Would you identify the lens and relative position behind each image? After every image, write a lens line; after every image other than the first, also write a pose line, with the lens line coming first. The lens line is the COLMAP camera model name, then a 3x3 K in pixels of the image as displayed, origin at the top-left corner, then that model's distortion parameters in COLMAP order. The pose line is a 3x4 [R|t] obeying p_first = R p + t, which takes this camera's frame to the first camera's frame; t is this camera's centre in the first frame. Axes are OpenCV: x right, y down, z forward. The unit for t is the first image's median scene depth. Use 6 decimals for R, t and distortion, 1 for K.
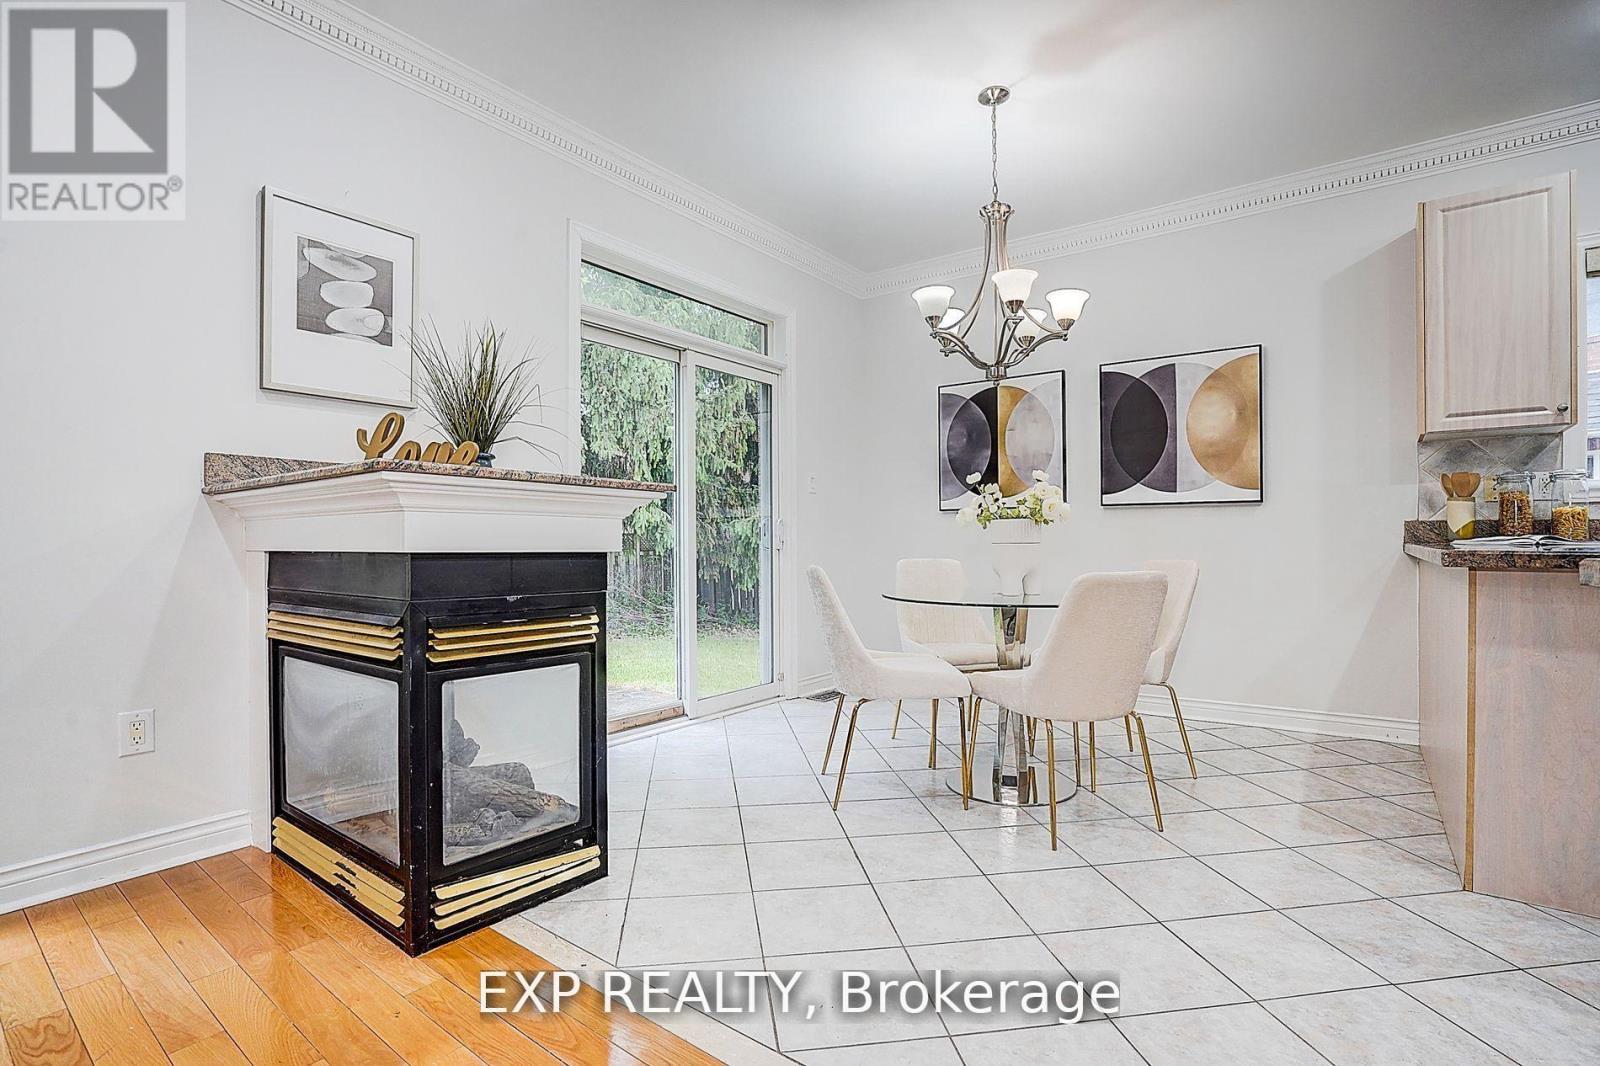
lens RADIAL K [[739.5, 0, 797.1], [0, 739.5, 553.0], [0, 0, 1]] dist [-0.057194, 0.030942]
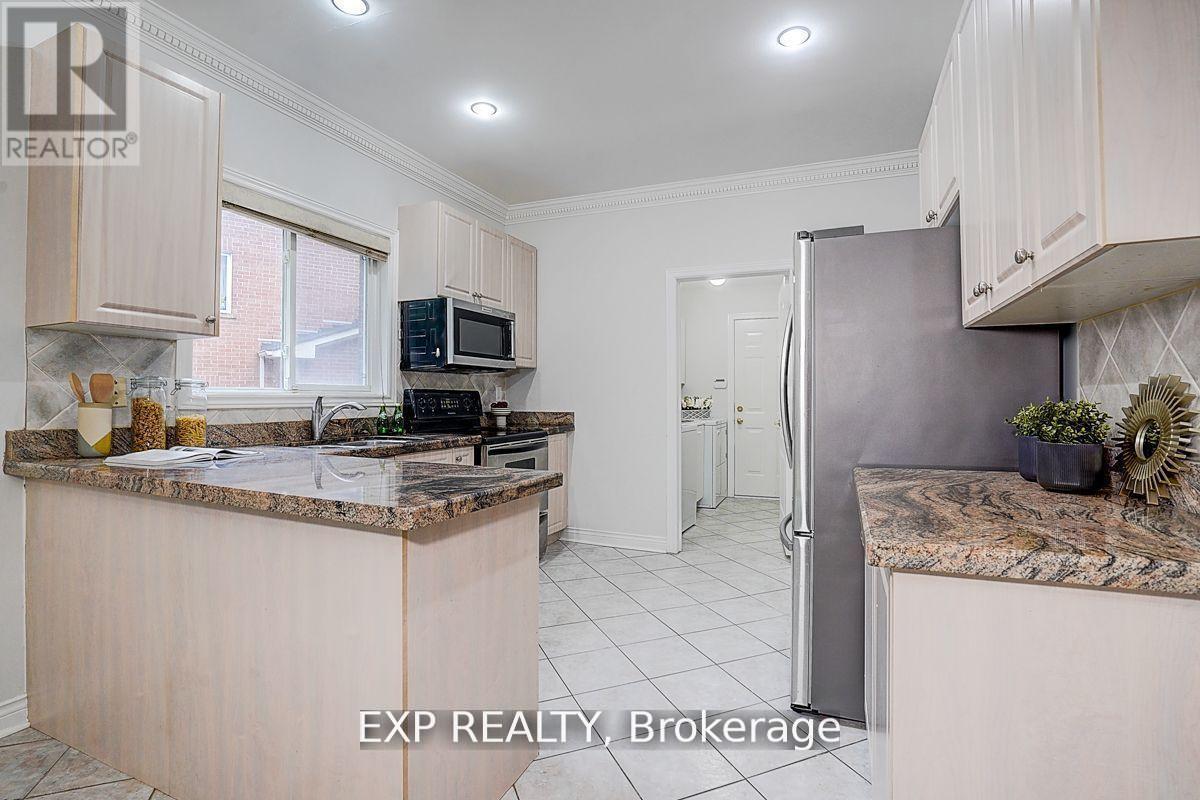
lens RADIAL K [[562.4, 0, 586.7], [0, 562.4, 394.1], [0, 0, 1]] dist [-0.017493, 0.000494]
pose [[-0.238472, 0.007729, 0.971119, 0.206160], [0.013331, 0.999900, -0.004685, -0.097918], [-0.971058, 0.011828, -0.238551, 0.766848]]
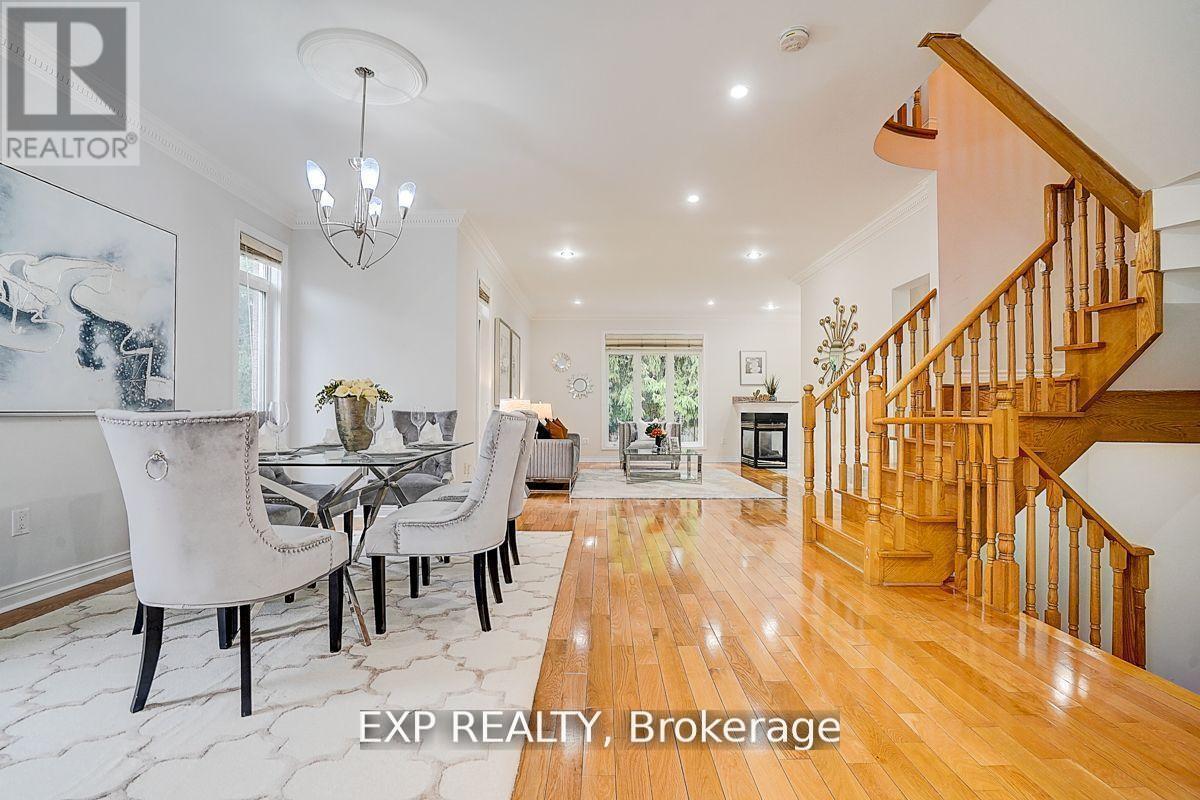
lens RADIAL K [[603.4, 0, 600.0], [0, 603.4, 400.0], [0, 0, 1]] dist [-0.001057, 0.011856]
pose [[0.611897, -0.012498, -0.790839, 2.187316], [-0.010817, 0.999649, -0.024167, 0.022978], [0.790864, 0.023342, 0.611547, -2.602808]]
